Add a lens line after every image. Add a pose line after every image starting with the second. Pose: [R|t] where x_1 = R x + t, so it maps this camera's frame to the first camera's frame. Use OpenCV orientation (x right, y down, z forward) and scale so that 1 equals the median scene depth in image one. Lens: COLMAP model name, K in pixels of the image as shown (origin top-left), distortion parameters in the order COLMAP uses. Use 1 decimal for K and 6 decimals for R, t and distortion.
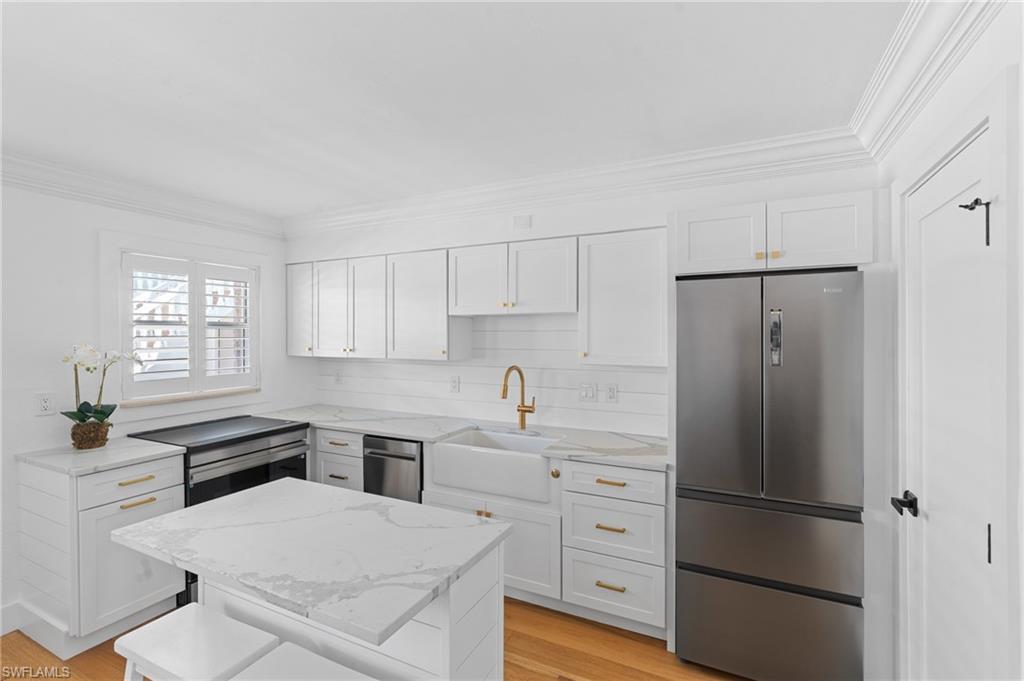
lens RADIAL K [[457.4, 0, 518.0], [0, 457.4, 336.4], [0, 0, 1]] dist [-0.008827, 0.002120]
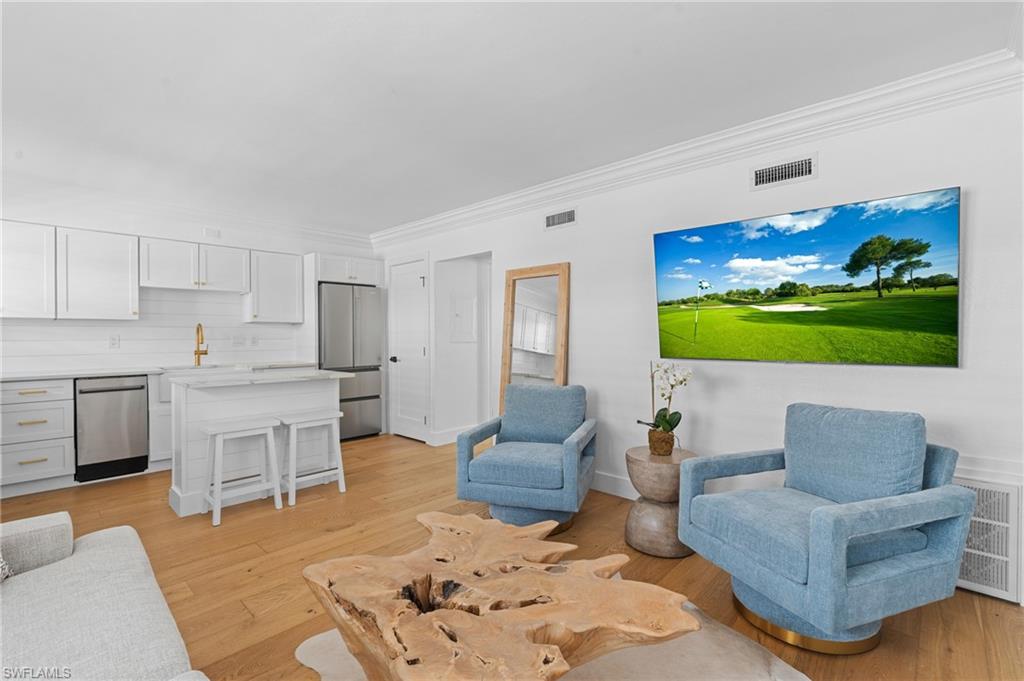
lens RADIAL K [[457.4, 0, 514.3], [0, 457.4, 337.3], [0, 0, 1]] dist [-0.008827, 0.002120]
pose [[0.297485, -0.005166, 0.954712, -1.198539], [0.008051, 0.999963, 0.002902, 0.118638], [-0.954692, 0.006823, 0.297516, -0.482470]]
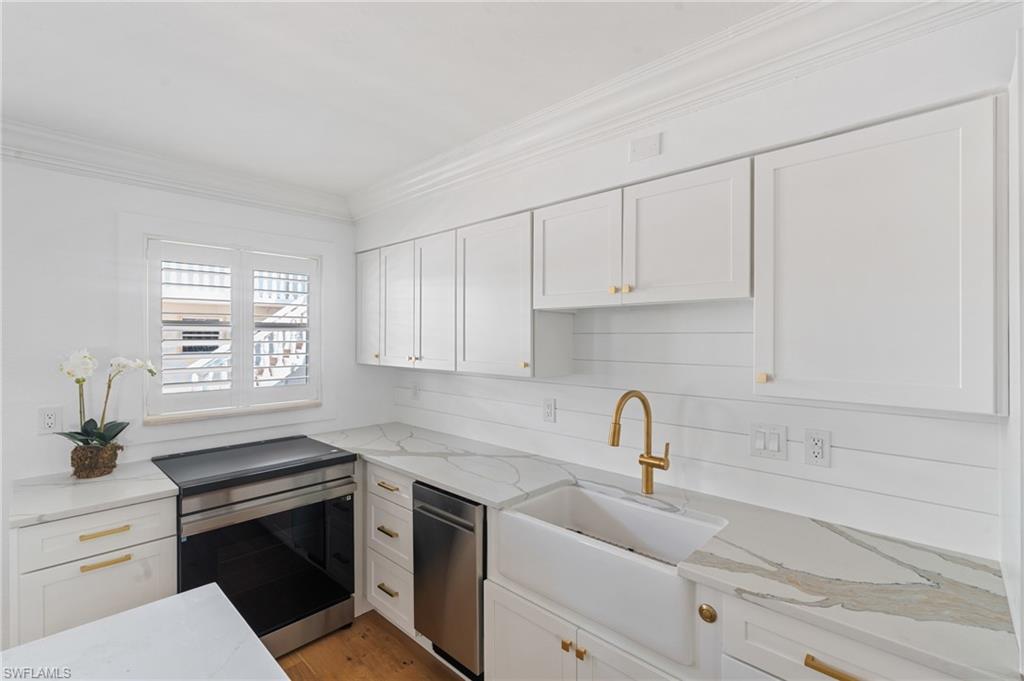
lens RADIAL K [[457.4, 0, 519.5], [0, 457.4, 337.0], [0, 0, 1]] dist [-0.008827, 0.002120]
pose [[0.956383, 0.002022, -0.292110, 0.025382], [-0.003880, 0.999976, -0.005780, -0.002726], [0.292091, 0.006662, 0.956367, 0.392173]]
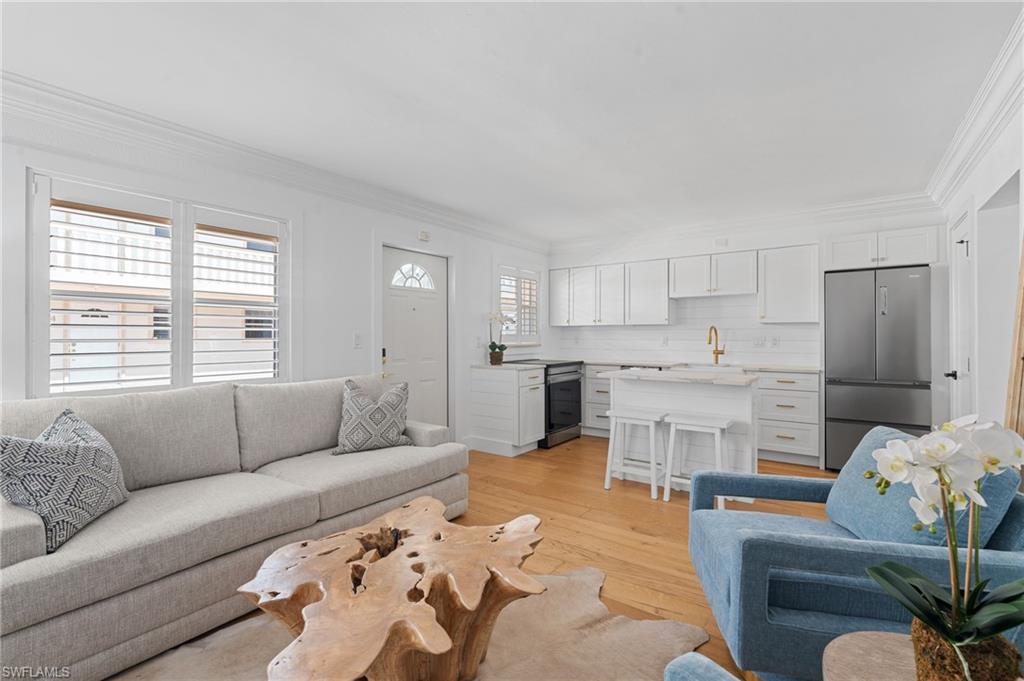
lens RADIAL K [[457.4, 0, 514.7], [0, 457.4, 335.7], [0, 0, 1]] dist [-0.008827, 0.002120]
pose [[0.984798, 0.001215, -0.173702, -0.460626], [-0.002401, 0.999975, -0.006617, 0.117630], [0.173689, 0.006933, 0.984776, -0.844339]]
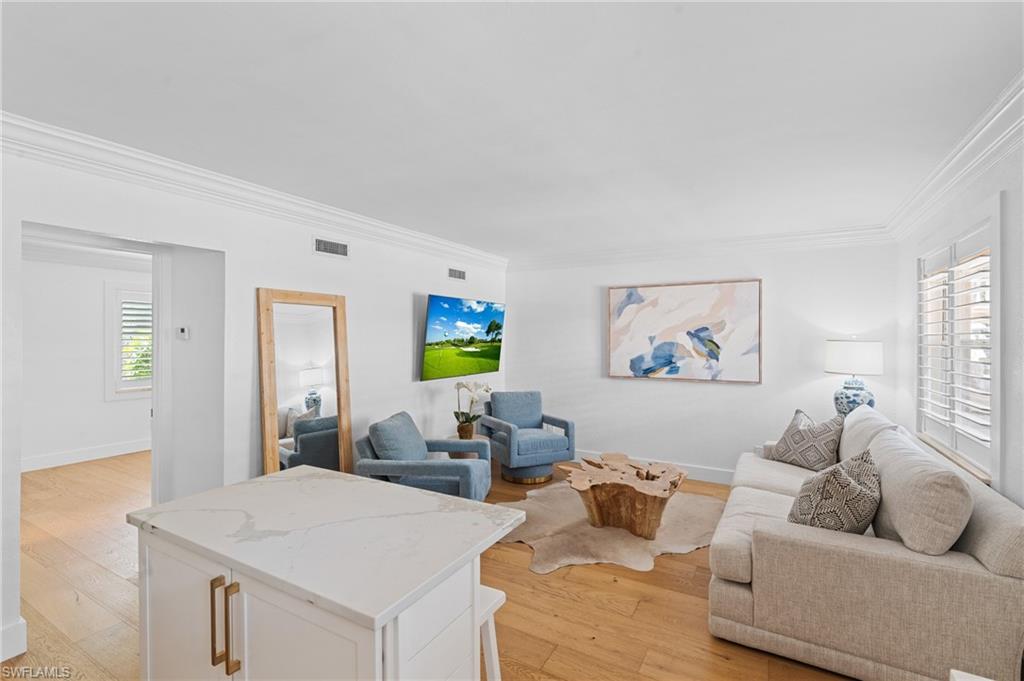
lens RADIAL K [[457.4, 0, 515.4], [0, 457.4, 344.1], [0, 0, 1]] dist [-0.008827, 0.002120]
pose [[-0.998150, -0.002267, 0.060761, -0.469157], [-0.001310, 0.999874, 0.015790, 0.020640], [-0.060789, 0.015681, -0.998027, 1.009251]]
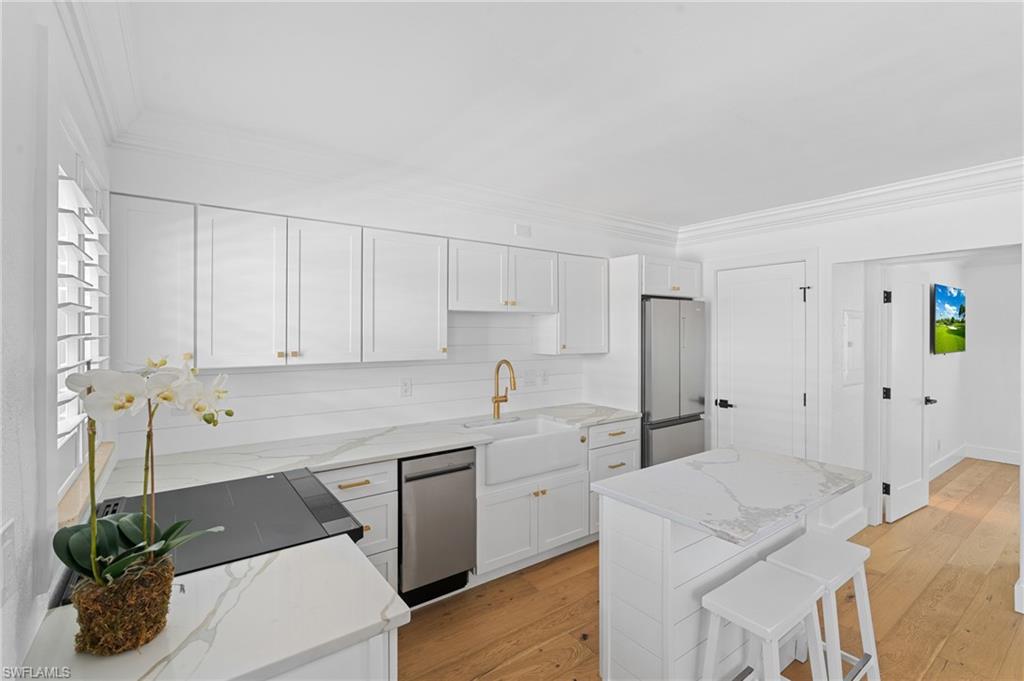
lens RADIAL K [[457.4, 0, 512.5], [0, 457.4, 332.8], [0, 0, 1]] dist [-0.008827, 0.002120]
pose [[0.475367, -0.003089, 0.879782, -0.985707], [0.003366, 0.999993, 0.001692, -0.001335], [-0.879781, 0.002157, 0.475374, 0.488072]]
